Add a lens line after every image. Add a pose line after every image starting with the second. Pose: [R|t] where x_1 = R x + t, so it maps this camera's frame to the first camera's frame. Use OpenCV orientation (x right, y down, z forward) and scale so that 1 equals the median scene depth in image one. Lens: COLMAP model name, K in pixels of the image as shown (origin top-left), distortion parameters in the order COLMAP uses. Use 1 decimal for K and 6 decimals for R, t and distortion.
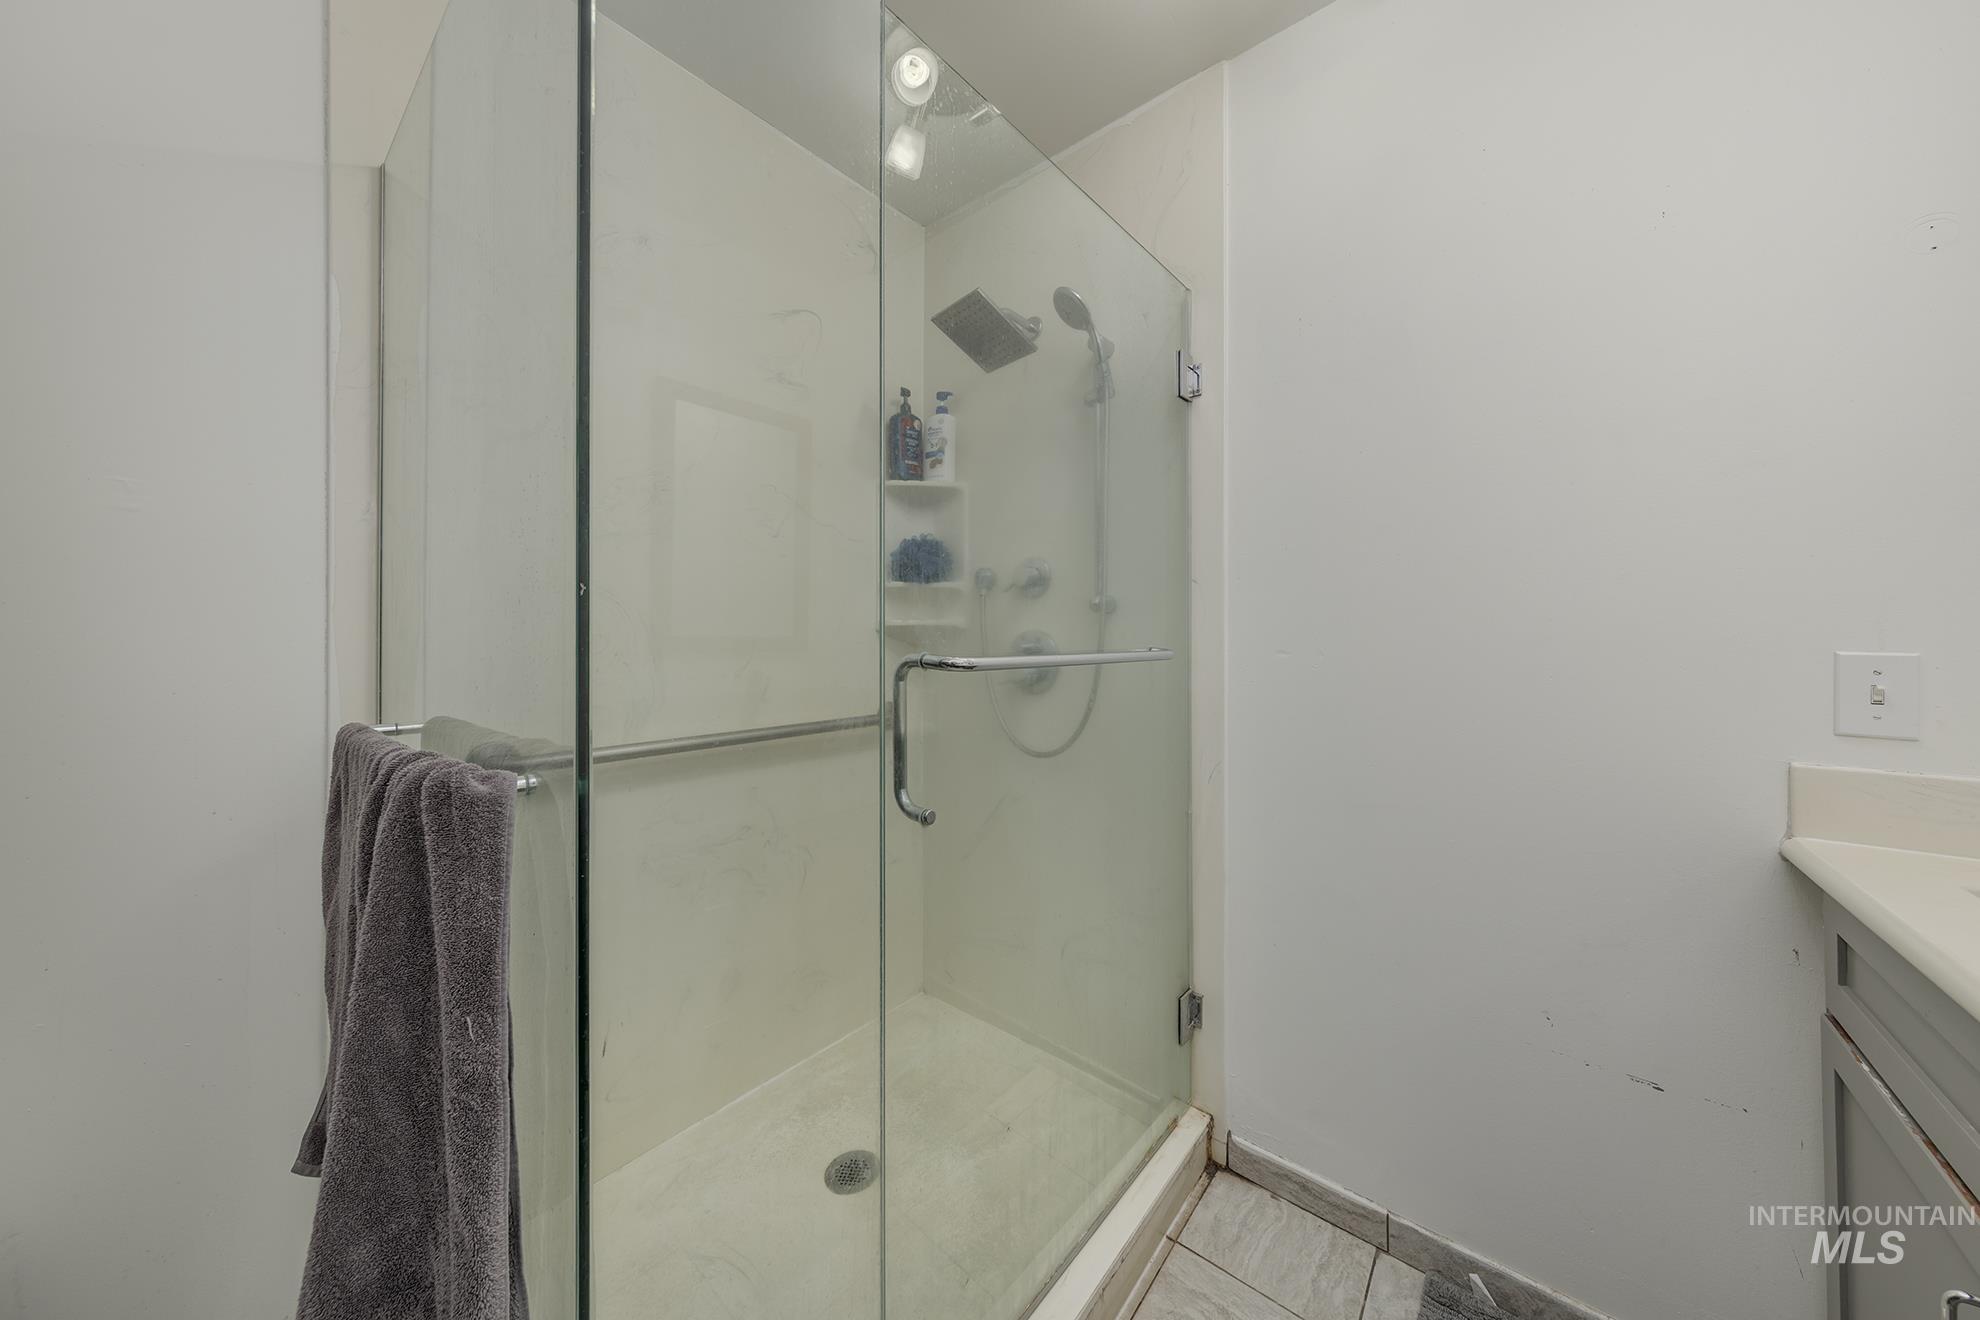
lens RADIAL K [[643.7, 0, 997.7], [0, 643.7, 635.1], [0, 0, 1]] dist [0.000734, 0.000203]
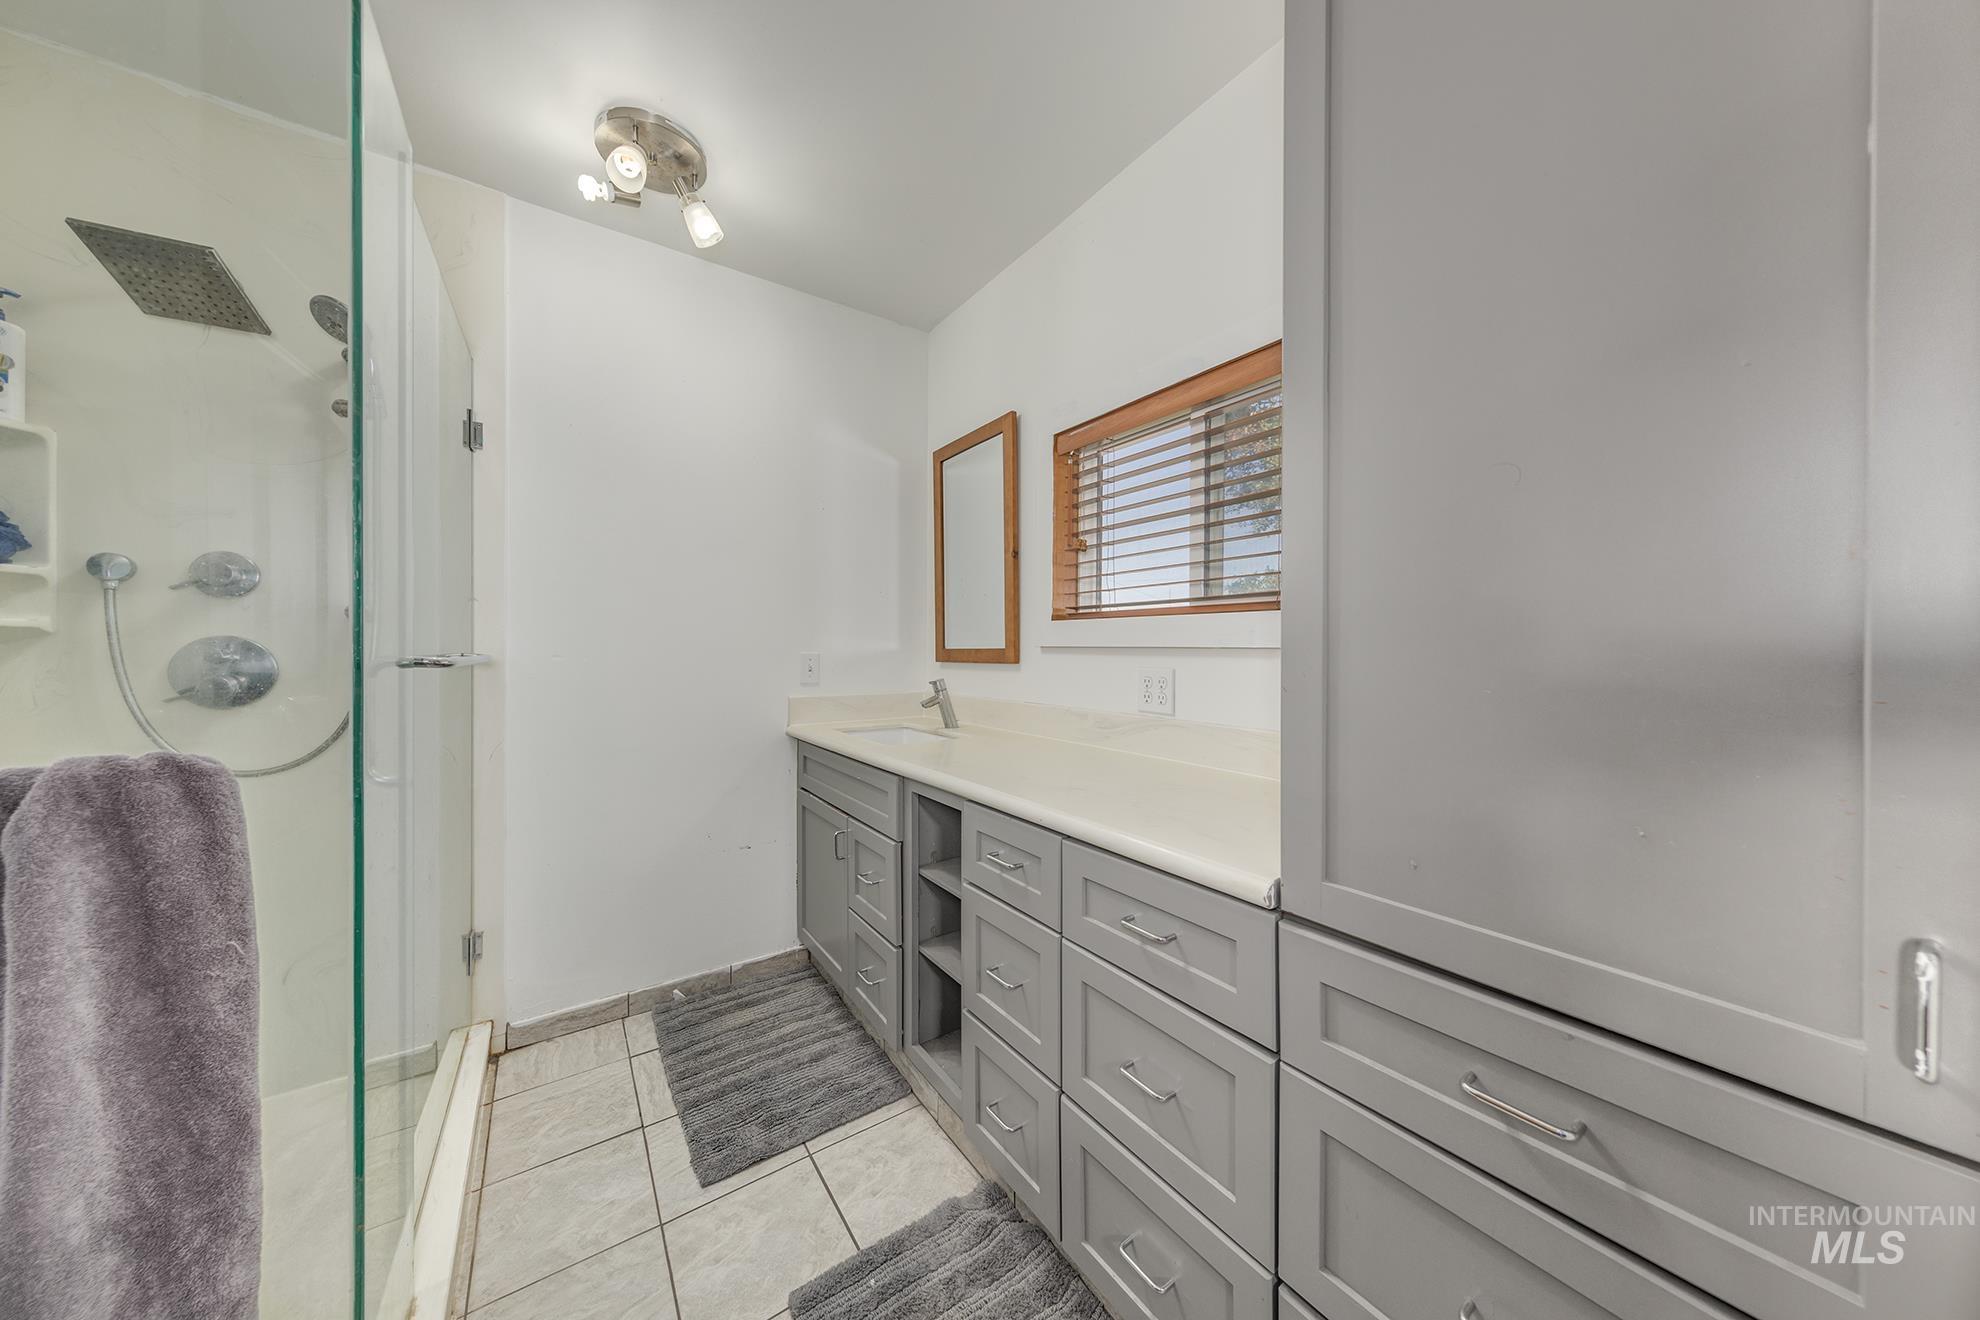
lens RADIAL K [[643.7, 0, 993.3], [0, 643.7, 649.6], [0, 0, 1]] dist [0.000734, 0.000203]
pose [[0.274332, -0.003842, 0.961627, -0.626781], [-0.014197, 0.999867, 0.008045, -0.013644], [-0.961530, -0.015859, 0.274241, -0.297708]]
